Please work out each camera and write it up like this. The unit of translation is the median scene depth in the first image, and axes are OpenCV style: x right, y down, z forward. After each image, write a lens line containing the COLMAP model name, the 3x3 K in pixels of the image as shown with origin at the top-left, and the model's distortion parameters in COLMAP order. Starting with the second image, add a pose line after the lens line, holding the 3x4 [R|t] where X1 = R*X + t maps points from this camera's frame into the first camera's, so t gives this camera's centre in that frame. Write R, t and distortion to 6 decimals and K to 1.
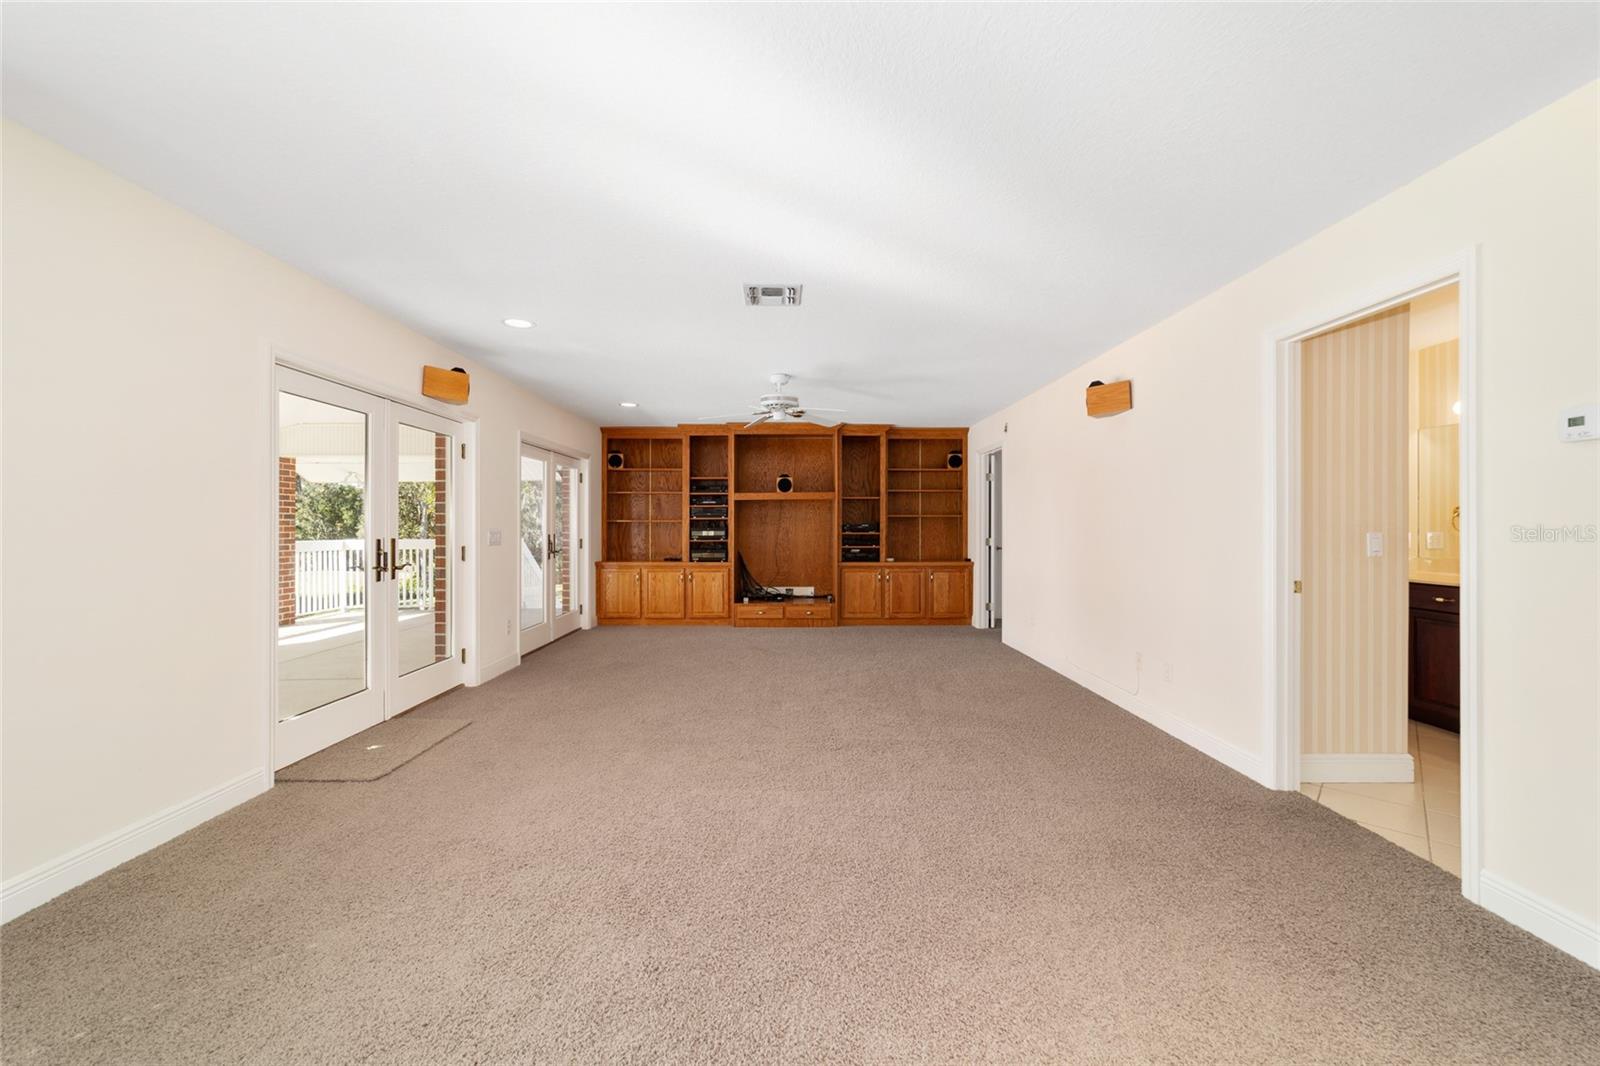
lens RADIAL K [[608.2, 0, 800.0], [0, 608.2, 533.0], [0, 0, 1]] dist [-0.022993, 0.008319]
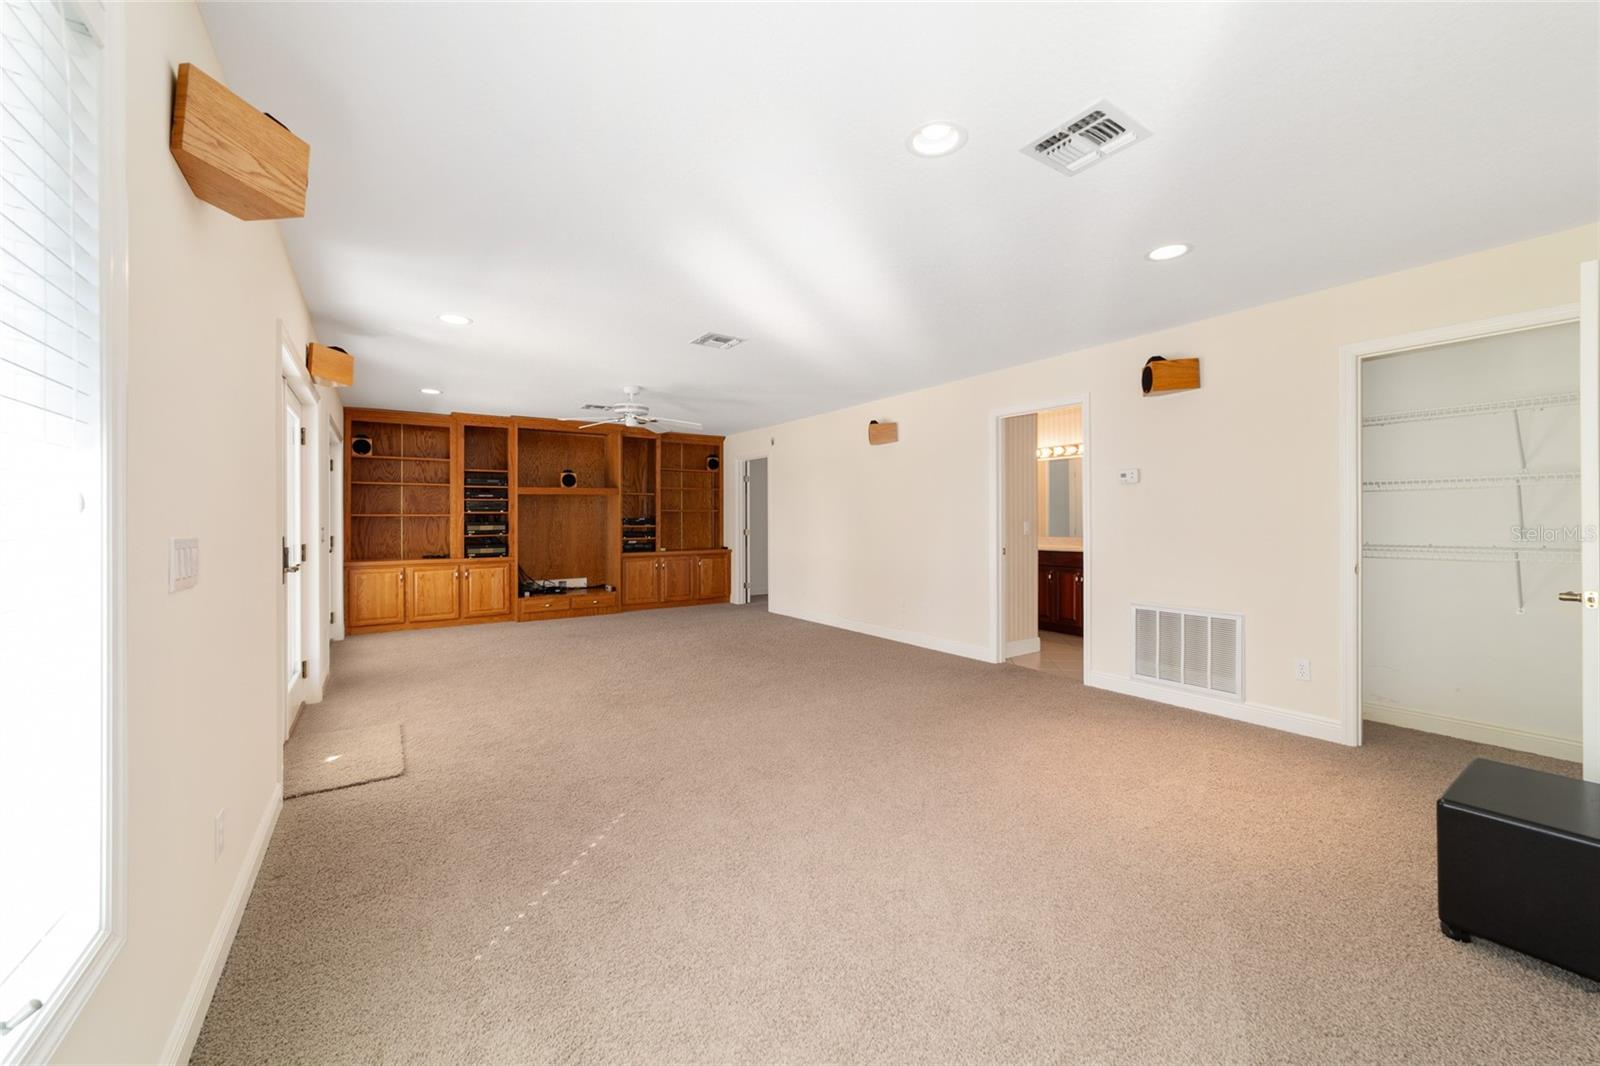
lens RADIAL K [[608.6, 0, 799.0], [0, 608.6, 524.4], [0, 0, 1]] dist [-0.021261, 0.000039]
pose [[0.834280, -0.008573, 0.551274, -0.265953], [0.010508, 0.999945, -0.000352, 0.000618], [-0.551241, 0.006086, 0.834324, -0.075262]]
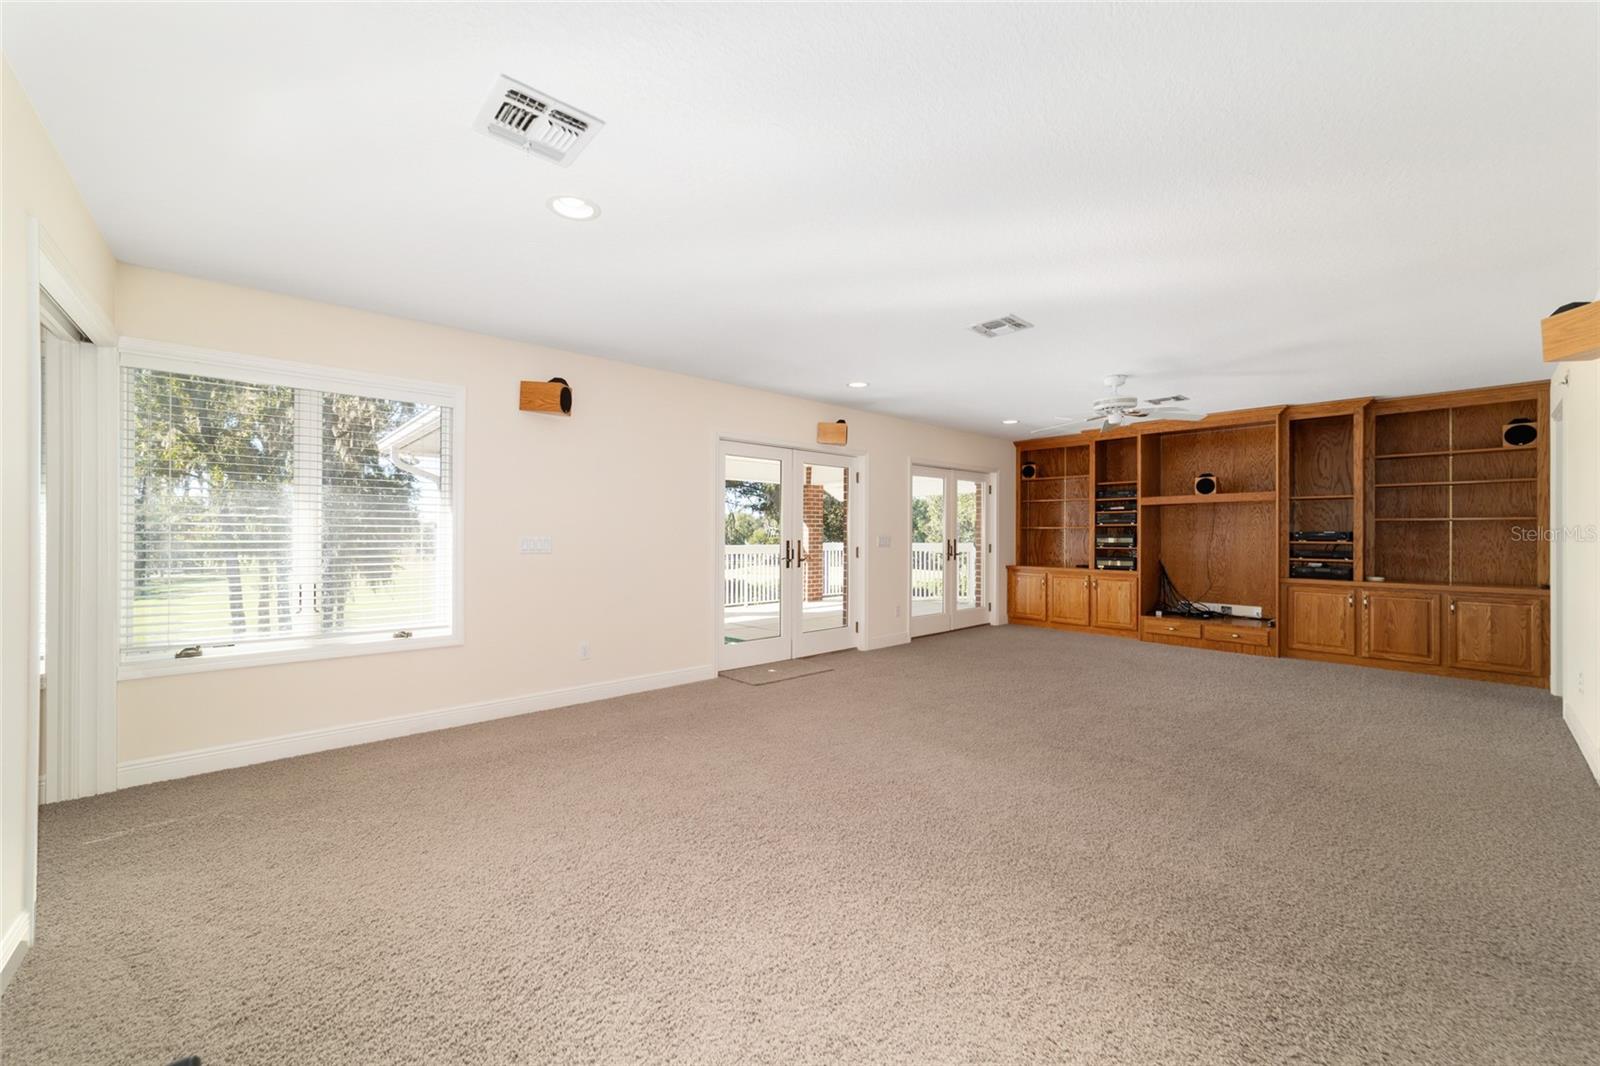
lens RADIAL K [[608.2, 0, 800.0], [0, 608.2, 533.0], [0, 0, 1]] dist [-0.022993, 0.008319]
pose [[0.663933, 0.002025, -0.747789, 0.233778], [-0.010940, 0.999916, -0.007006, 0.001126], [0.747712, 0.012832, 0.663899, -0.007922]]
